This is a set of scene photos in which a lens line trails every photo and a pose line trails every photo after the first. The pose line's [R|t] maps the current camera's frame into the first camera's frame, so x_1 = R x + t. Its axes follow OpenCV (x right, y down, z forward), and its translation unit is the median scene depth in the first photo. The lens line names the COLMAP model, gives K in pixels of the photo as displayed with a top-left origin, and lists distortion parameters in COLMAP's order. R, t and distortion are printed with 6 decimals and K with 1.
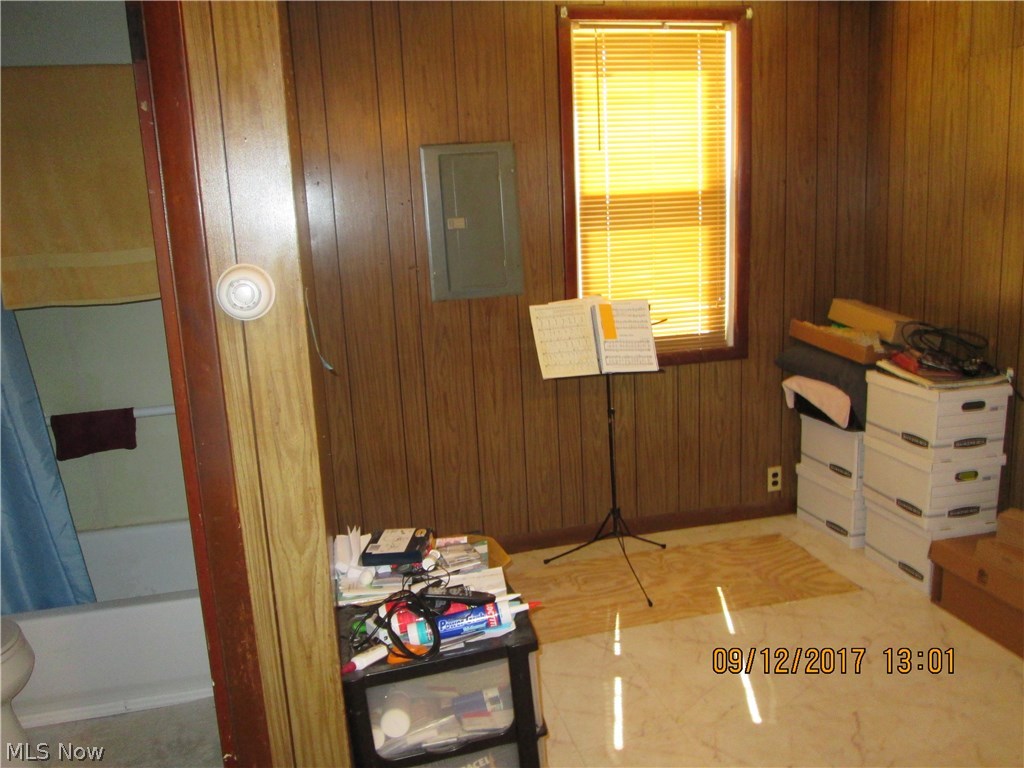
lens RADIAL K [[845.7, 0, 514.4], [0, 845.7, 384.4], [0, 0, 1]] dist [-0.061512, 0.019999]
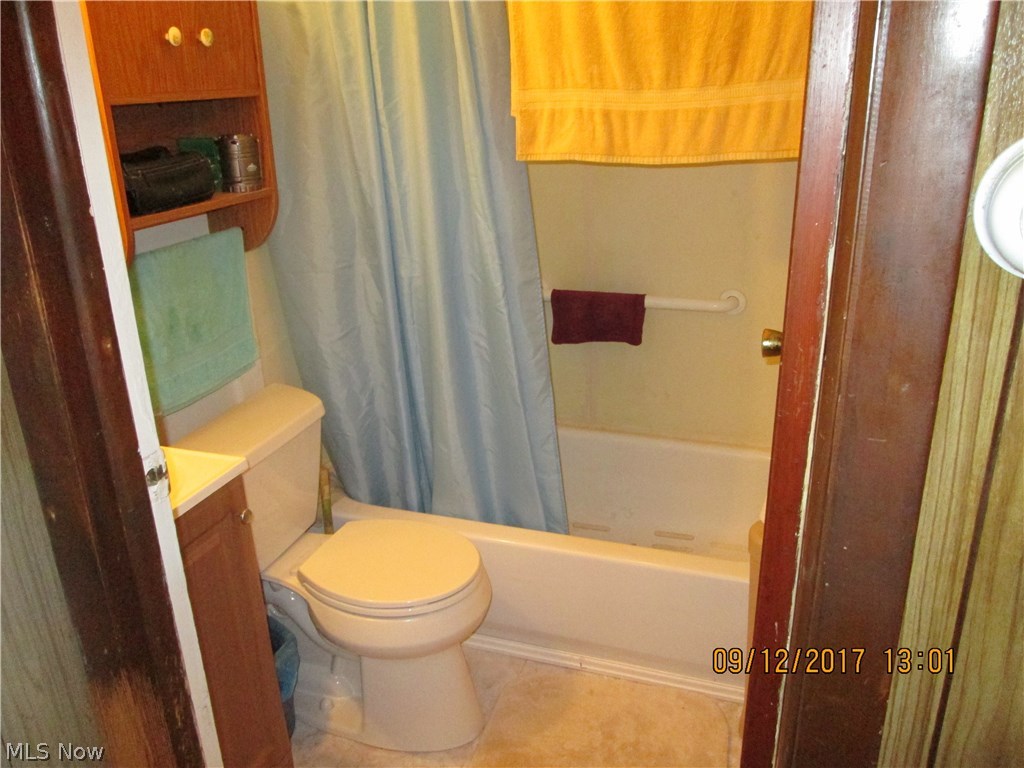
lens RADIAL K [[845.7, 0, 513.2], [0, 845.7, 384.8], [0, 0, 1]] dist [-0.061512, 0.019999]
pose [[0.838740, 0.210808, -0.502070, -0.164347], [-0.126140, 0.972161, 0.197463, -0.038481], [0.529720, -0.102289, 0.841982, 0.288987]]
